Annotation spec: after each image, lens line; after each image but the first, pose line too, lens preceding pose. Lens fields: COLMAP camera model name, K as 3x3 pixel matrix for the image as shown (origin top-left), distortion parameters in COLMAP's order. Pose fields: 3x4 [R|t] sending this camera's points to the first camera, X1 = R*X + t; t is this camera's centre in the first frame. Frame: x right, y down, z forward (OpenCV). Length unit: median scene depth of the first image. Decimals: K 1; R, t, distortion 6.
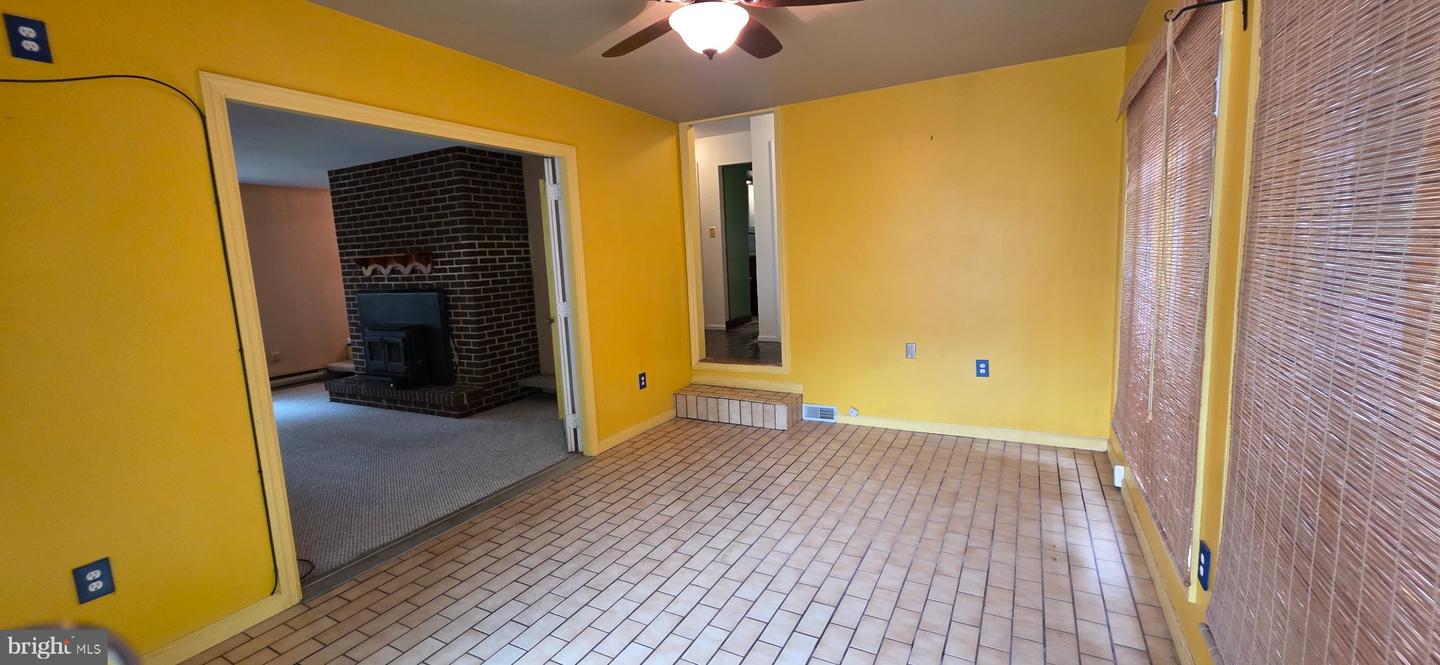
lens RADIAL K [[577.0, 0, 728.8], [0, 577.0, 336.0], [0, 0, 1]] dist [0.002123, -0.000577]
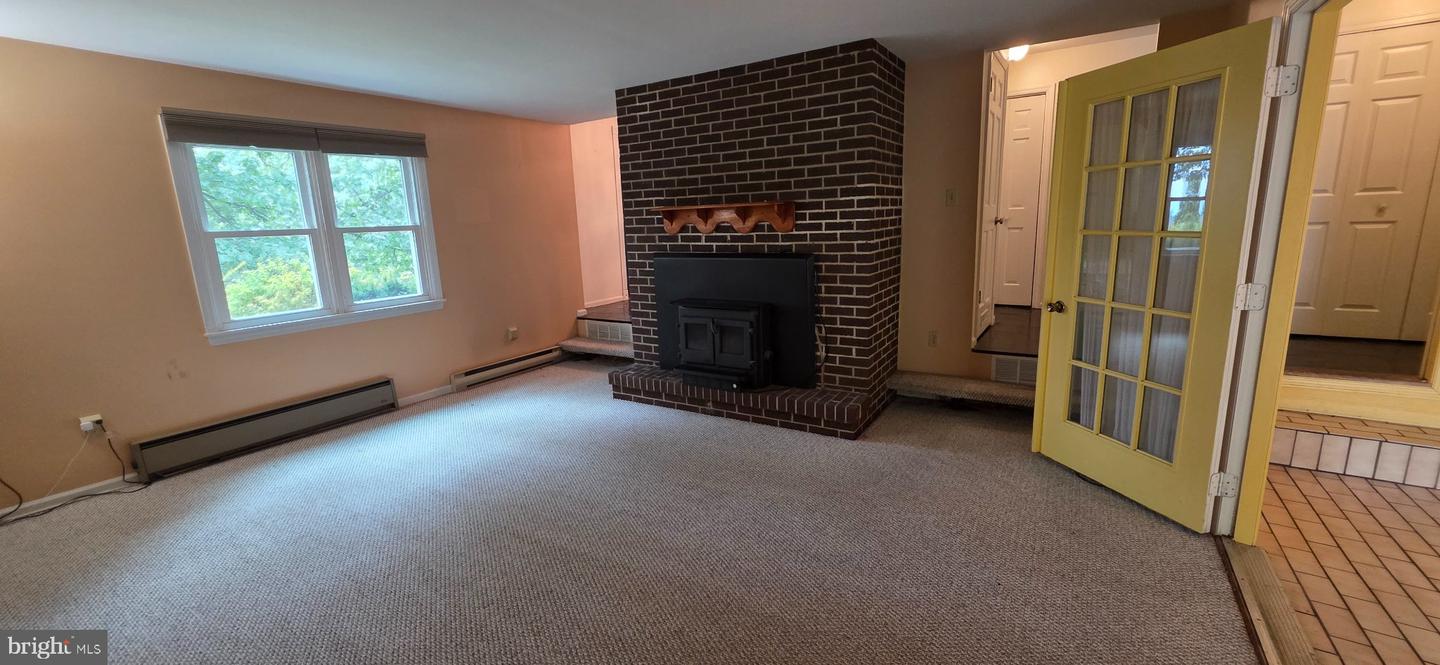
lens RADIAL K [[577.0, 0, 723.2], [0, 577.0, 335.4], [0, 0, 1]] dist [0.002123, -0.000577]
pose [[0.996880, 0.023482, -0.075361, -0.538511], [-0.018466, 0.997611, 0.066575, -0.026065], [0.076744, -0.064976, 0.994931, 0.278025]]
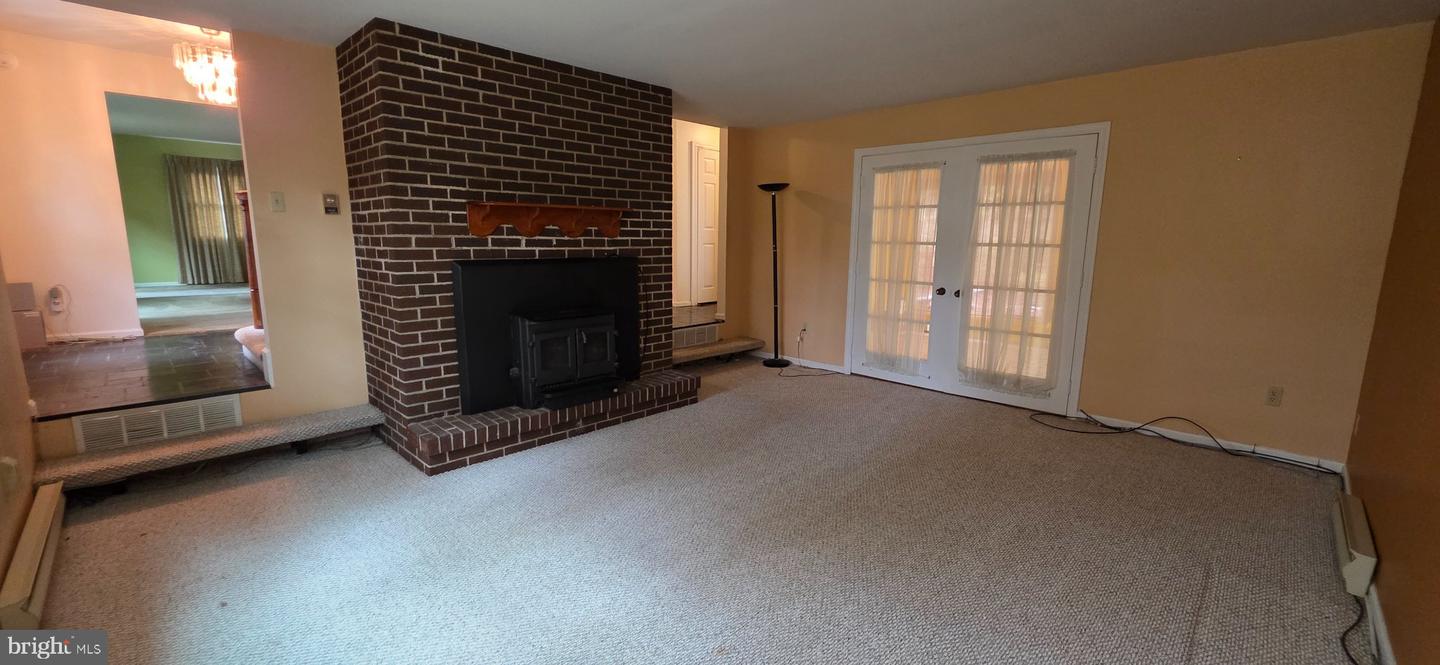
lens RADIAL K [[577.0, 0, 728.2], [0, 577.0, 330.4], [0, 0, 1]] dist [0.002123, -0.000577]
pose [[0.278207, -0.114617, 0.953658, -1.207545], [0.100723, 0.990862, 0.089704, -0.039145], [-0.955226, 0.071099, 0.287209, 0.645616]]
